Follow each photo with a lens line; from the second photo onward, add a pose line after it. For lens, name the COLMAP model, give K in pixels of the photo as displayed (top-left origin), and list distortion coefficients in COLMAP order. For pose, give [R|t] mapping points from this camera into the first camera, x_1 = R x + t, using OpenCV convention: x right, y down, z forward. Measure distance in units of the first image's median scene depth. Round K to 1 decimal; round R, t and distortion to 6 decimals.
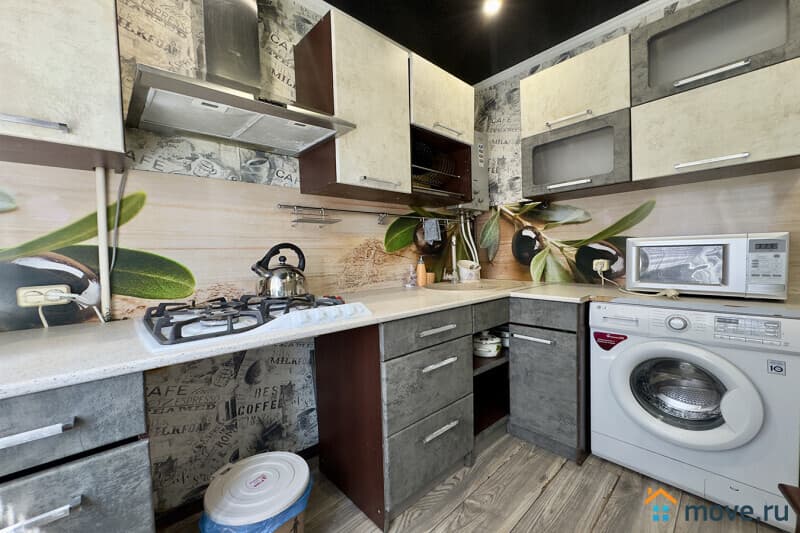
lens RADIAL K [[322.5, 0, 397.9], [0, 322.5, 264.8], [0, 0, 1]] dist [-0.003478, 0.000350]
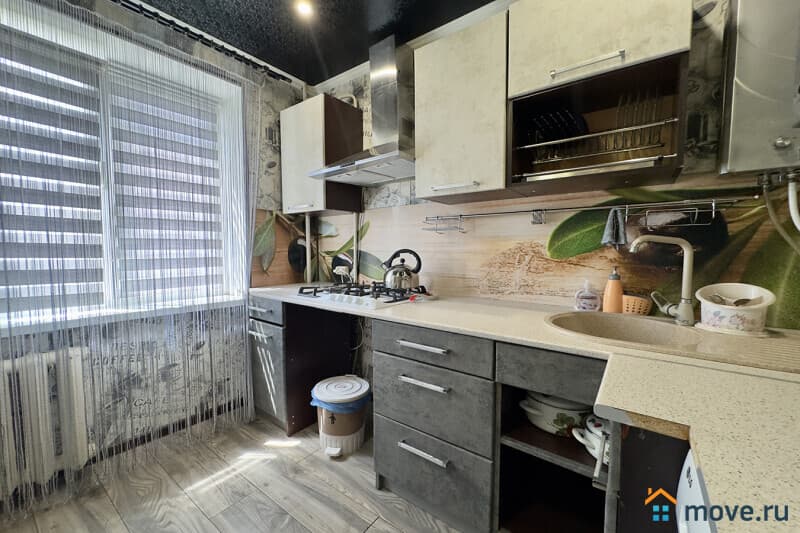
lens RADIAL K [[322.5, 0, 396.5], [0, 322.5, 267.9], [0, 0, 1]] dist [-0.003478, 0.000350]
pose [[0.177123, 0.081428, -0.980815, 0.760766], [-0.040068, 0.996342, 0.075481, -0.069430], [0.983373, 0.025930, 0.179737, 0.569228]]
